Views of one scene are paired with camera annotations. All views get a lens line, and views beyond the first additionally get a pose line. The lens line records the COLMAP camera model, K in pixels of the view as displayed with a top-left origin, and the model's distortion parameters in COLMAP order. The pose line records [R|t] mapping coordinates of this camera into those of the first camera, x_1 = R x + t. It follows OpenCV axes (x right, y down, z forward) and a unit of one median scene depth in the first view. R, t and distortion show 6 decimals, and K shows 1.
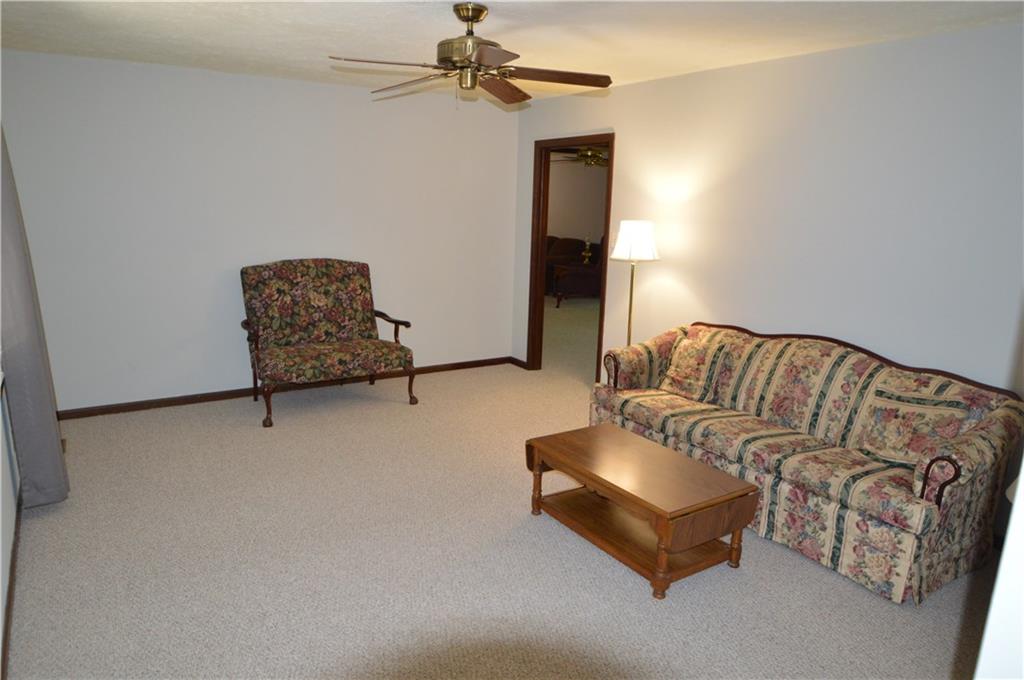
lens RADIAL K [[677.8, 0, 510.4], [0, 677.8, 348.0], [0, 0, 1]] dist [-0.031893, 0.001962]
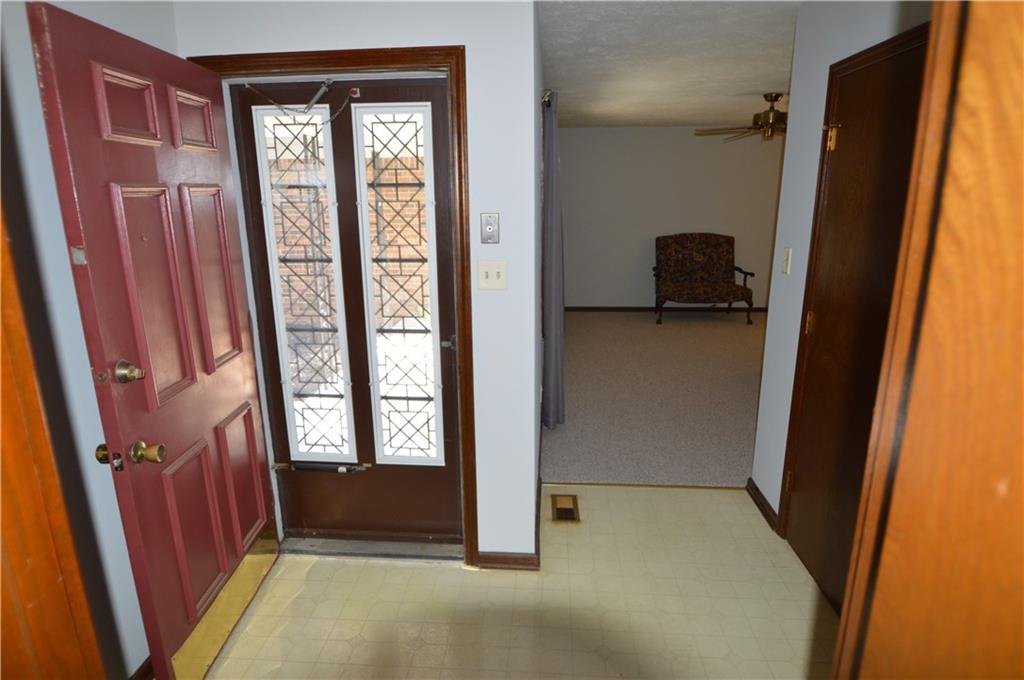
lens RADIAL K [[596.2, 0, 505.9], [0, 596.2, 349.3], [0, 0, 1]] dist [-0.015759, -0.012355]
pose [[0.789905, 0.118444, -0.601682, 0.266419], [-0.097416, 0.992947, 0.067576, 0.107550], [0.605442, 0.005235, 0.795872, -0.487842]]
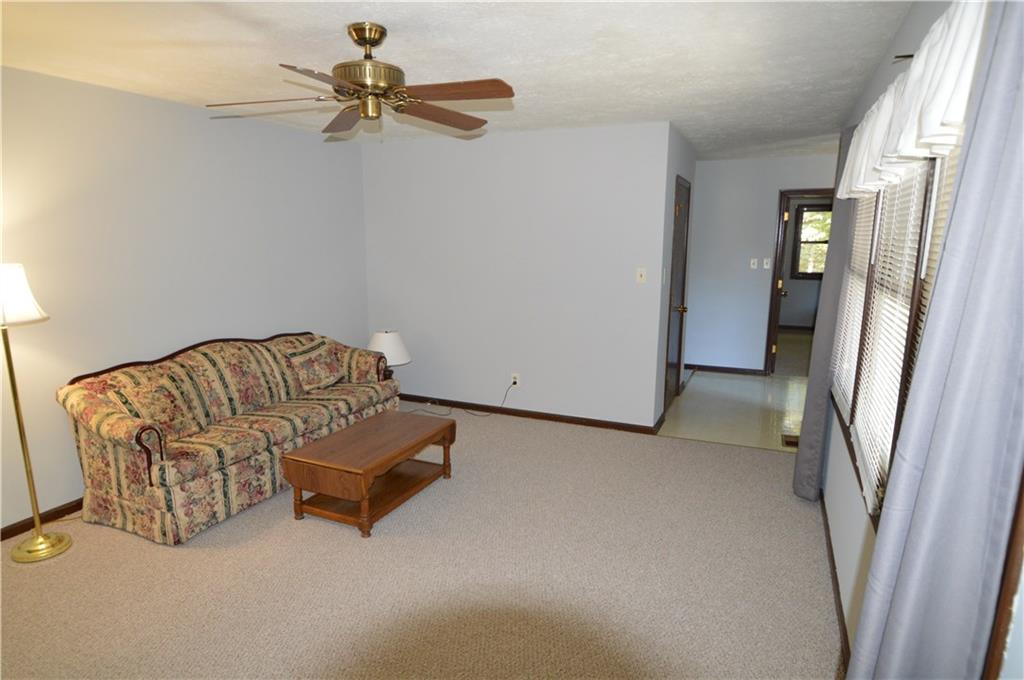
lens RADIAL K [[594.6, 0, 502.9], [0, 594.6, 356.2], [0, 0, 1]] dist [-0.020081, -0.006611]
pose [[-0.532476, -0.199844, 0.822515, -0.541255], [0.162361, 0.929571, 0.330964, -0.198229], [-0.830727, 0.309774, -0.462528, 0.815014]]
